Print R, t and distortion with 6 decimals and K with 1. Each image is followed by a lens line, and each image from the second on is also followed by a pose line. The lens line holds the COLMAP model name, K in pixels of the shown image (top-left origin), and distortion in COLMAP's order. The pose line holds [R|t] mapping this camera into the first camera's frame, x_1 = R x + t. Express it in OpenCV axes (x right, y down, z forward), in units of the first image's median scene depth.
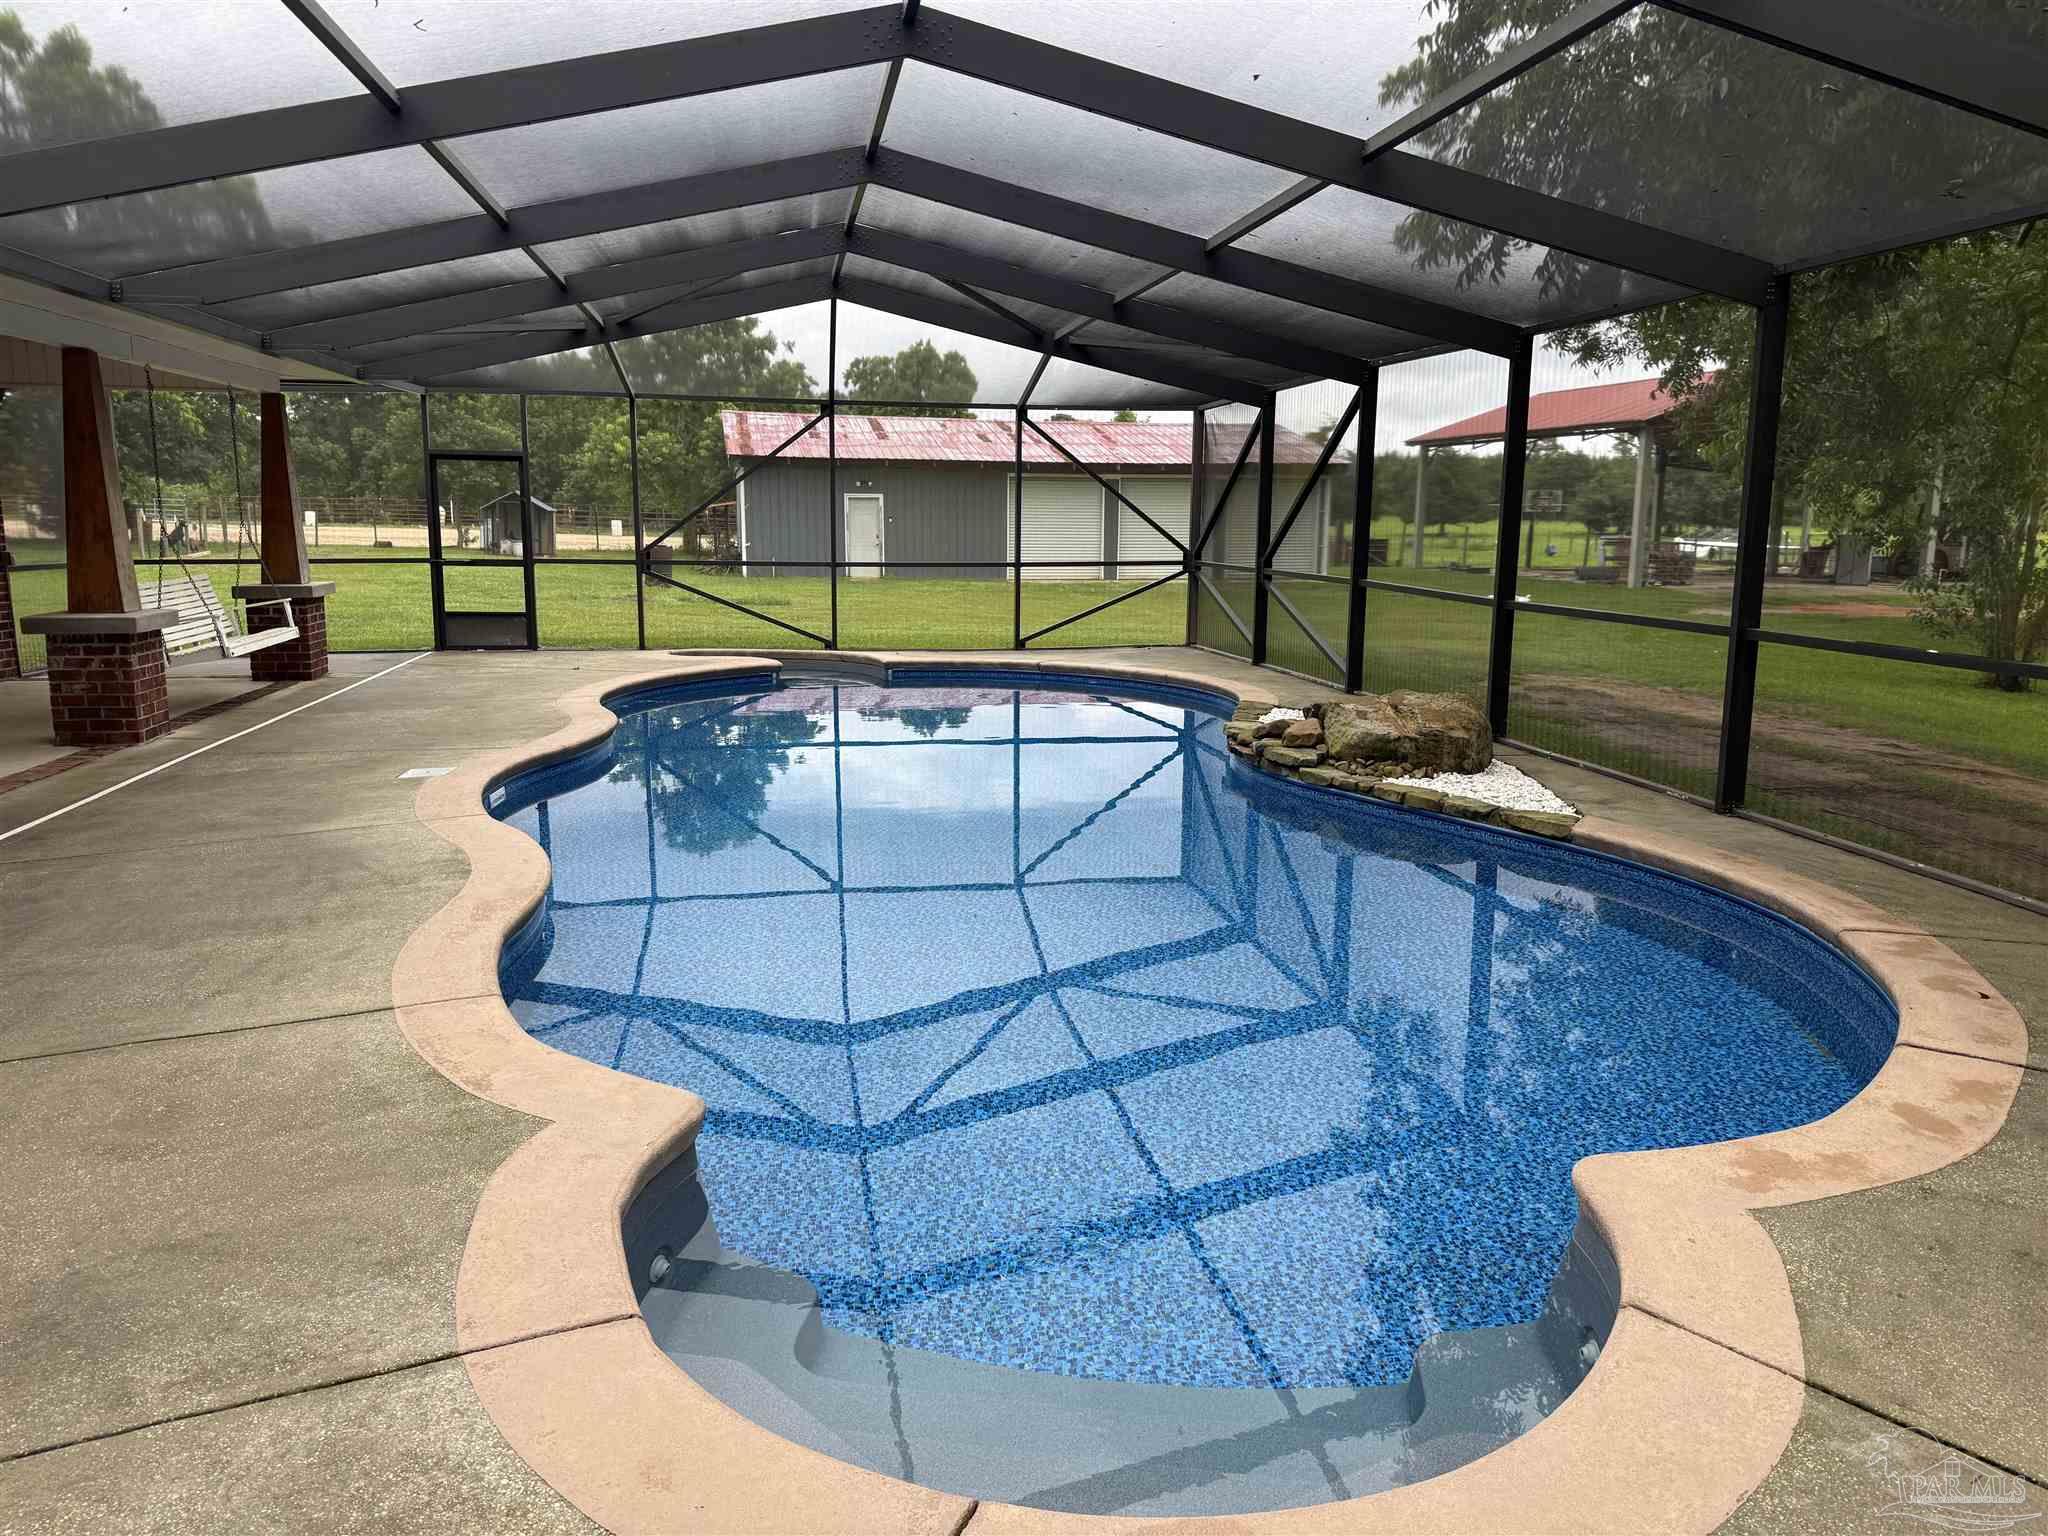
lens RADIAL K [[1432.3, 0, 1024.0], [0, 1432.3, 768.0], [0, 0, 1]] dist [0.131946, -0.210903]
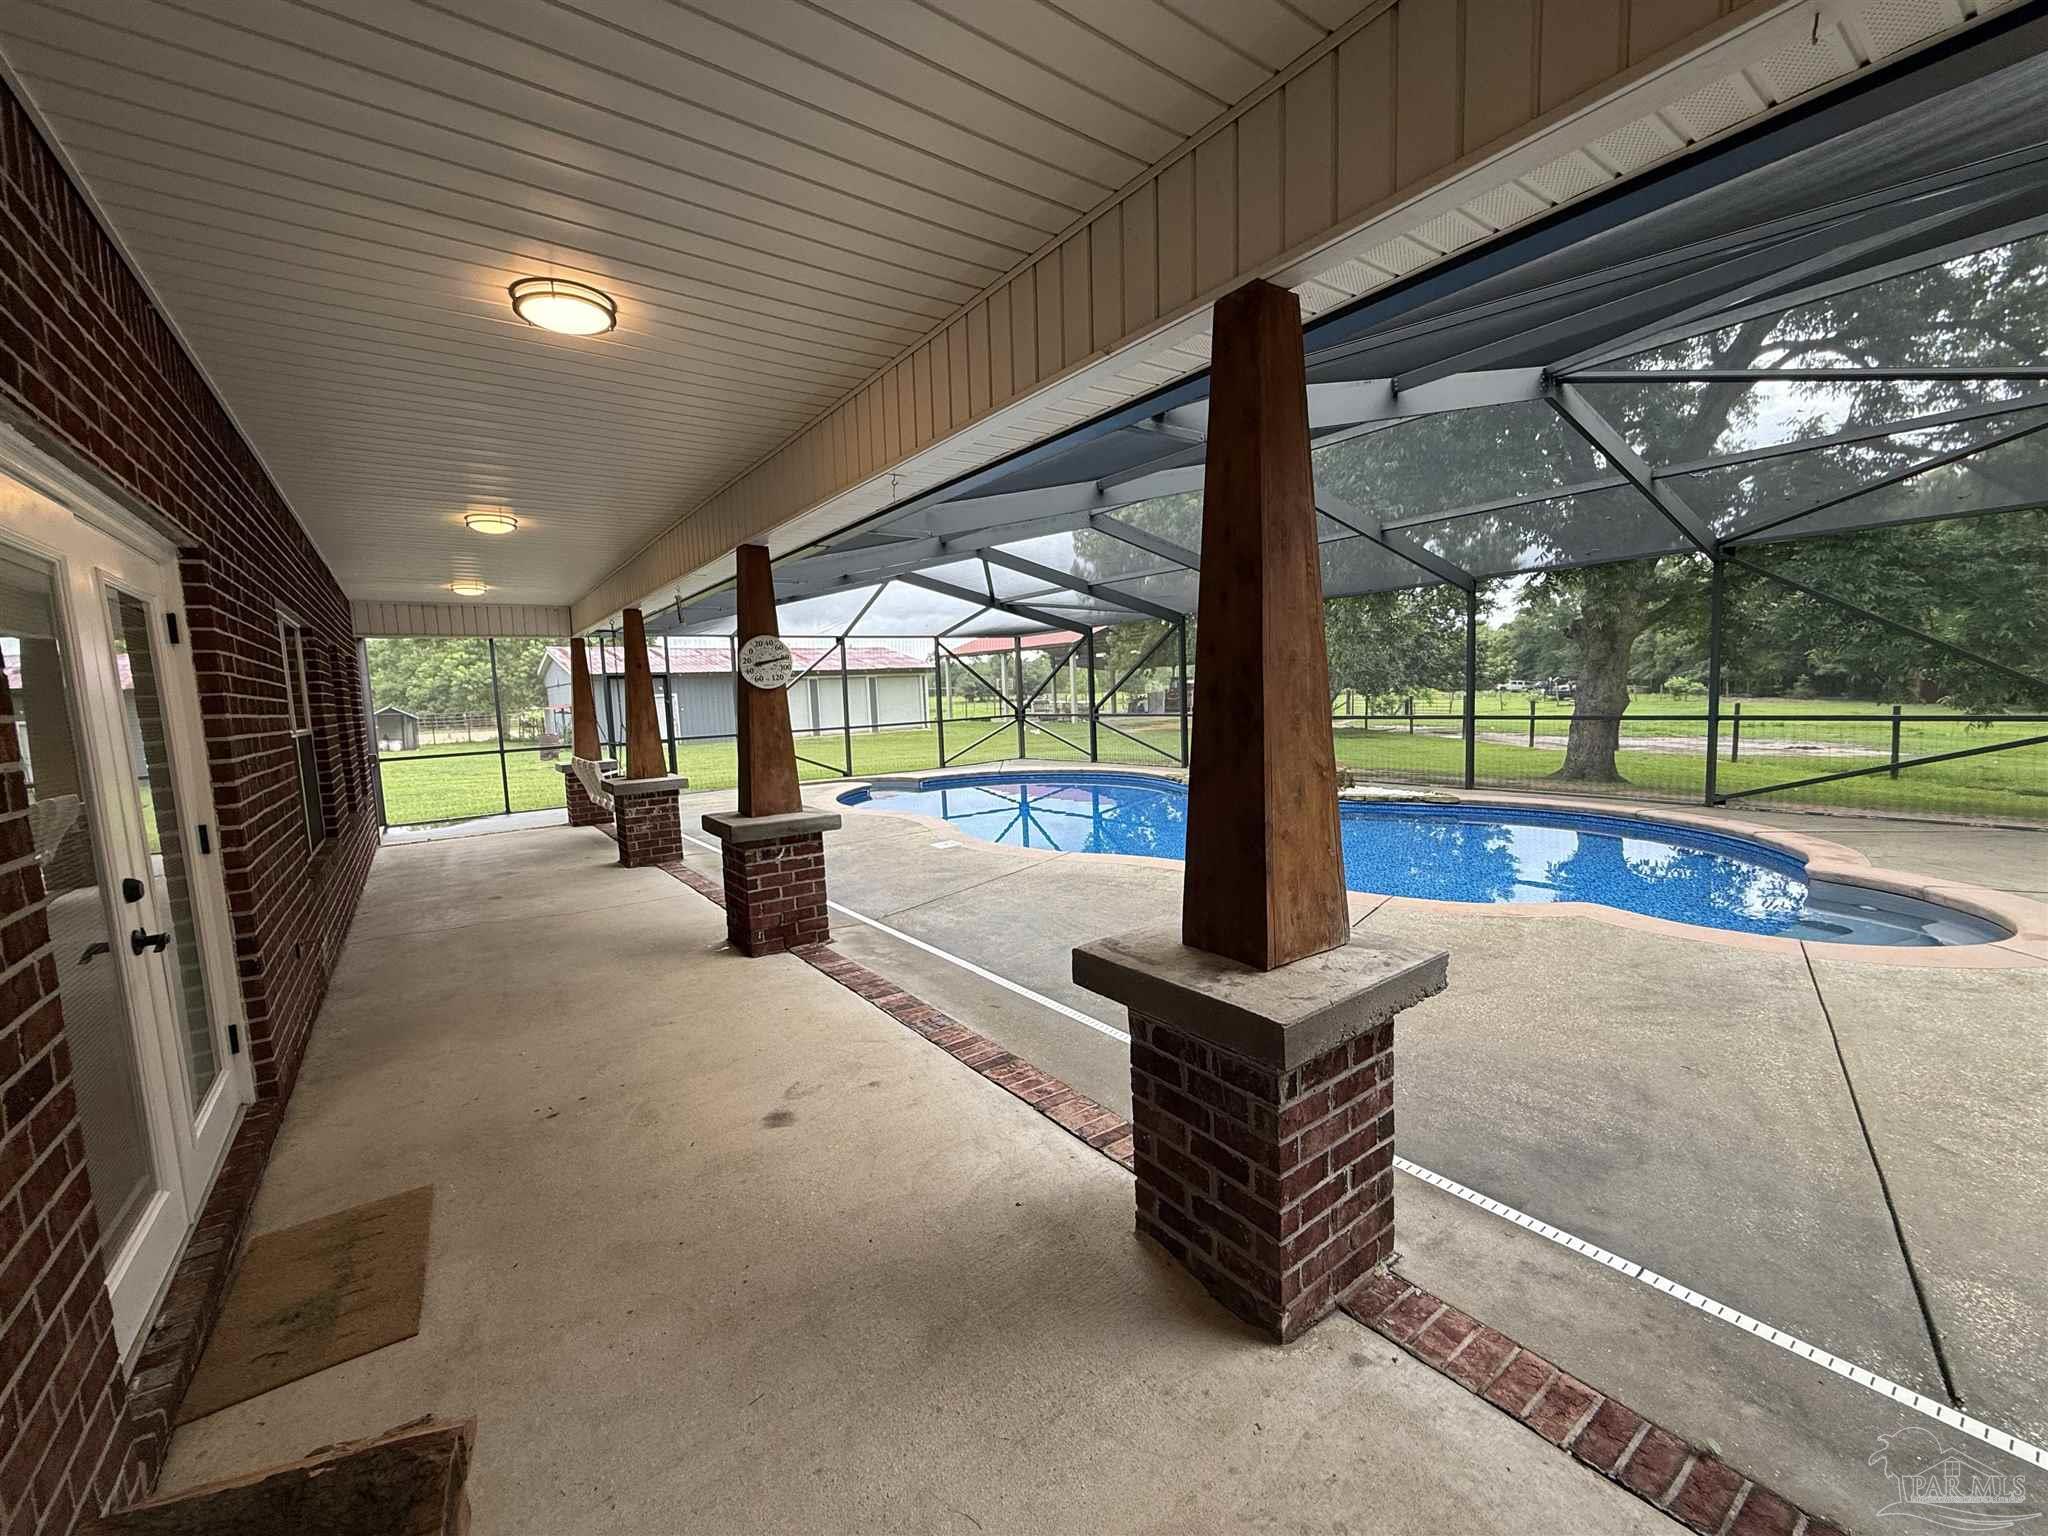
lens RADIAL K [[816.2, 0, 1024.0], [0, 816.2, 768.0], [0, 0, 1]] dist [-0.007275, -0.000153]
pose [[0.894825, -0.088810, 0.437494, -0.663489], [0.127196, 0.990111, -0.059169, -0.015988], [-0.427913, 0.108594, 0.897273, 0.056846]]
